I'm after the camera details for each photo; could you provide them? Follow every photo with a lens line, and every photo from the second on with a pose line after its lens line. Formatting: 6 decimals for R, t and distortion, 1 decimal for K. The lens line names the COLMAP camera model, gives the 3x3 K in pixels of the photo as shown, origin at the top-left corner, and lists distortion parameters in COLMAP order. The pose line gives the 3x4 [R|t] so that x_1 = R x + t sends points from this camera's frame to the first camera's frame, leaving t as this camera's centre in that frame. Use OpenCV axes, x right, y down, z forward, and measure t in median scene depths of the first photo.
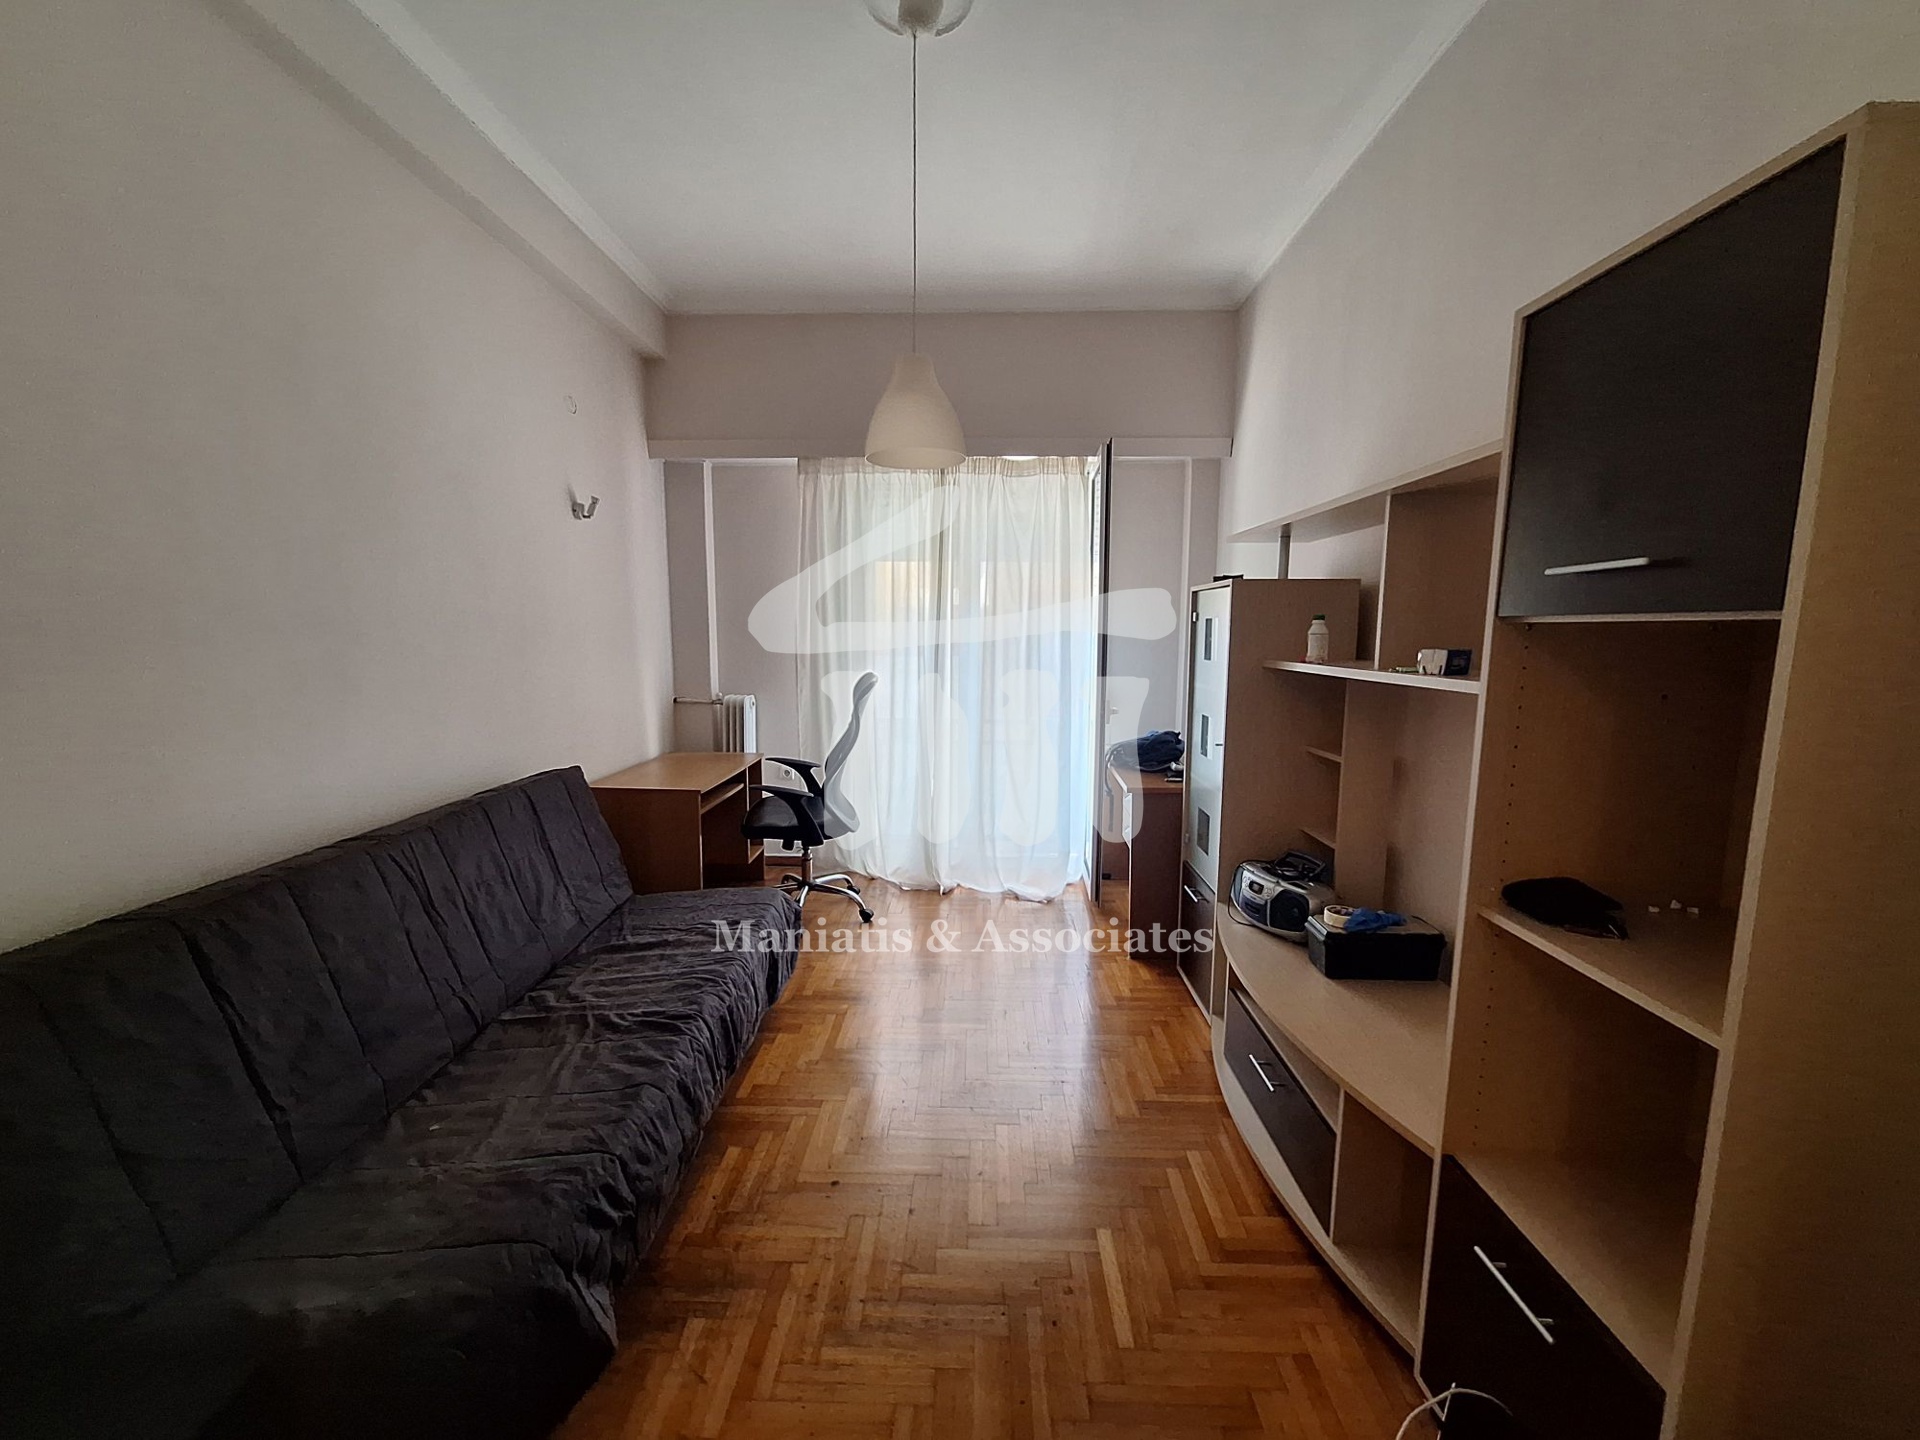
lens RADIAL K [[759.2, 0, 958.9], [0, 759.2, 718.9], [0, 0, 1]] dist [-0.004893, 0.001279]
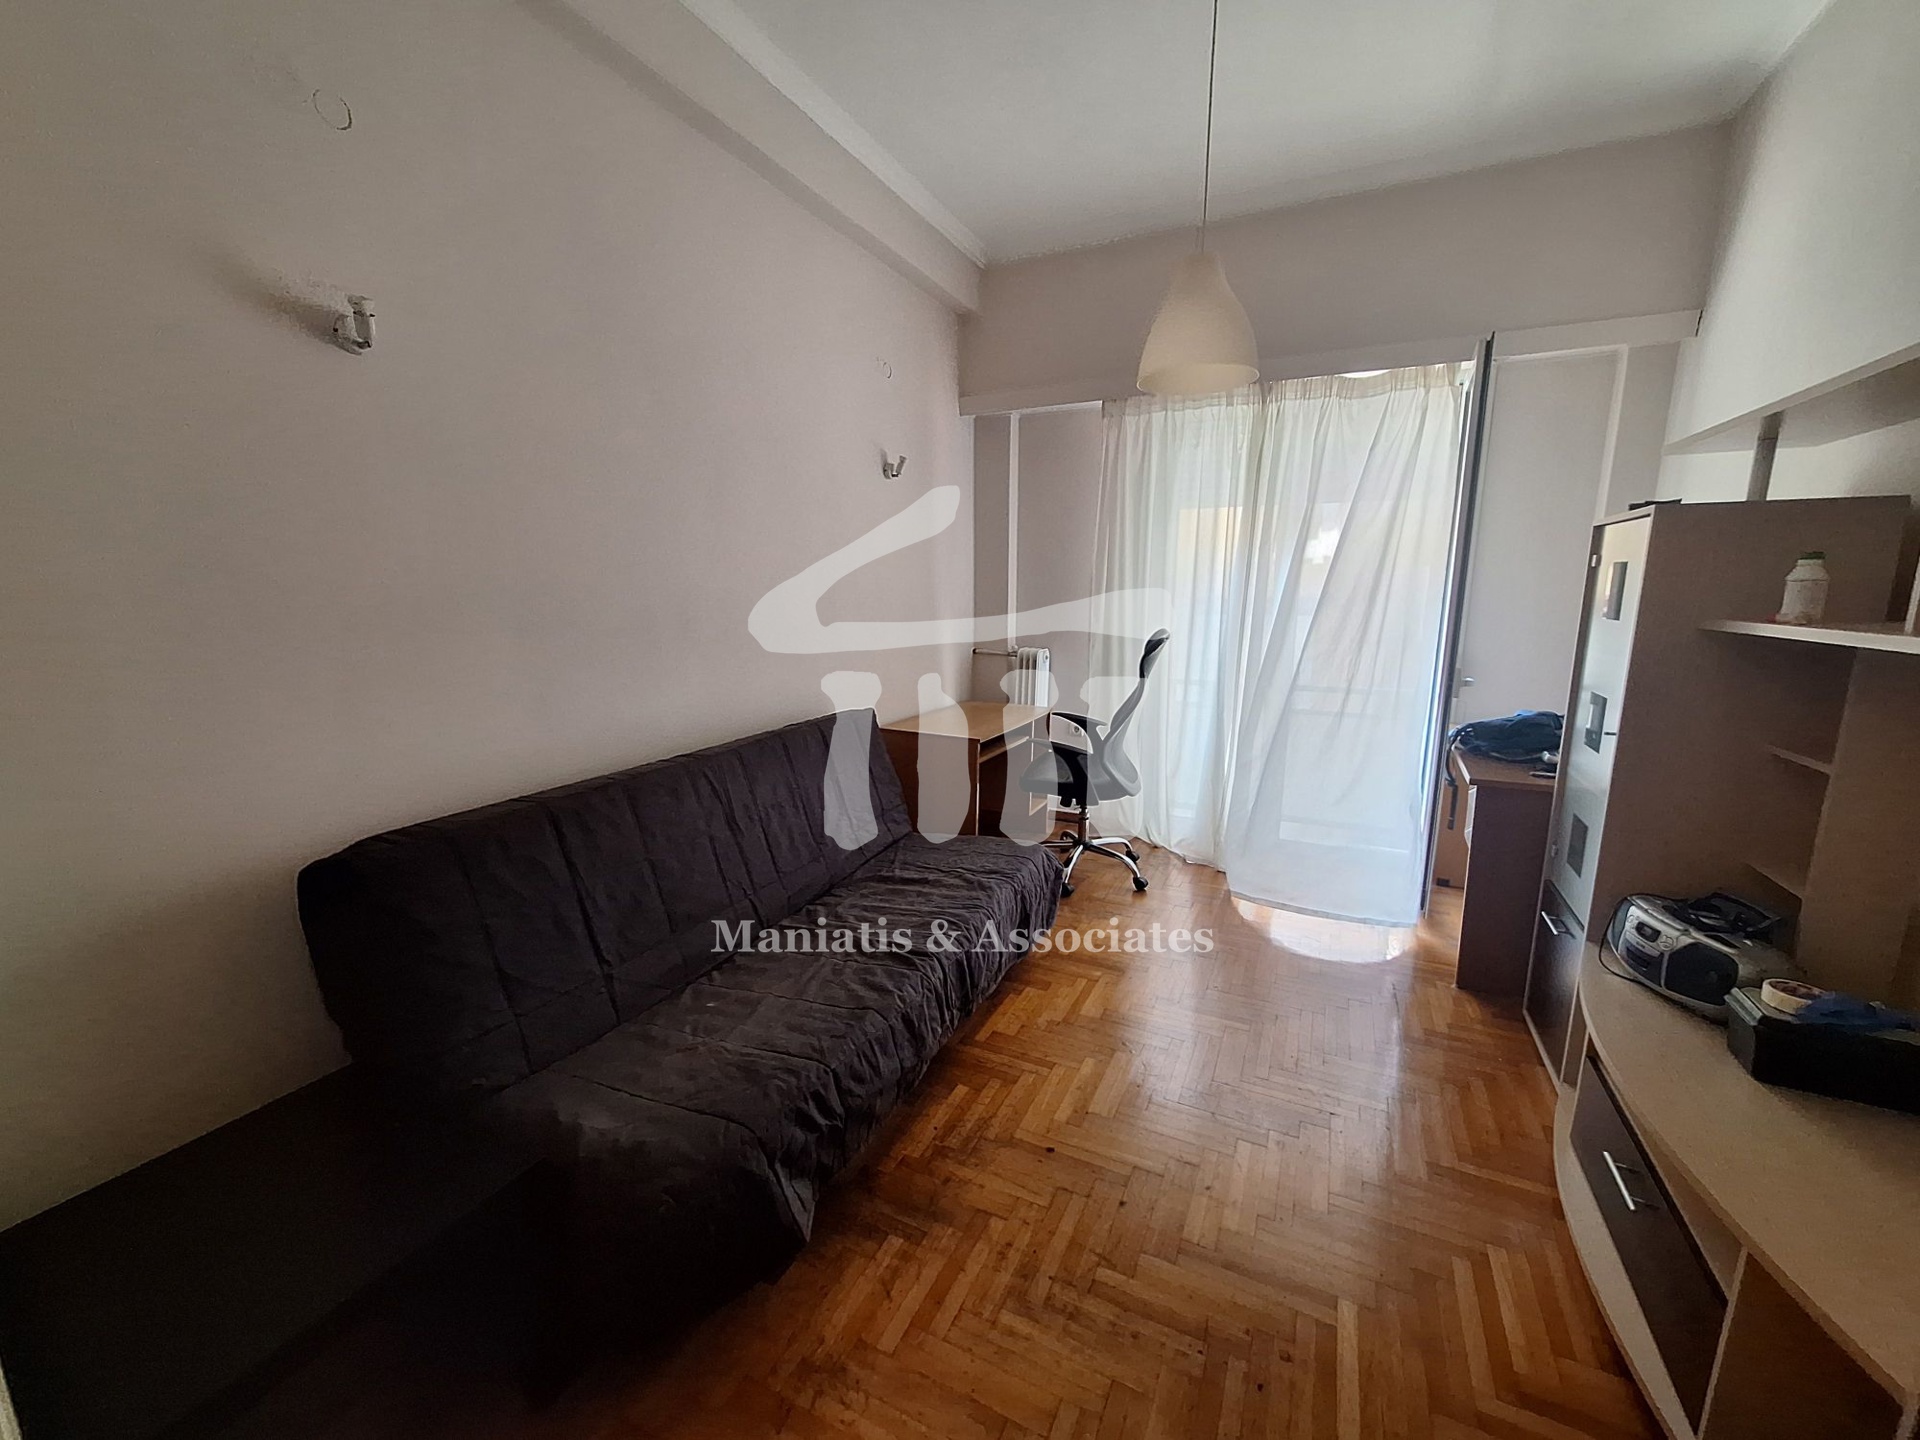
lens RADIAL K [[759.2, 0, 956.6], [0, 759.2, 722.5], [0, 0, 1]] dist [-0.004893, 0.001279]
pose [[0.907901, 0.071088, -0.413114, 0.076080], [-0.046343, 0.996496, 0.069626, 0.001307], [0.416616, -0.044068, 0.908014, 0.072447]]
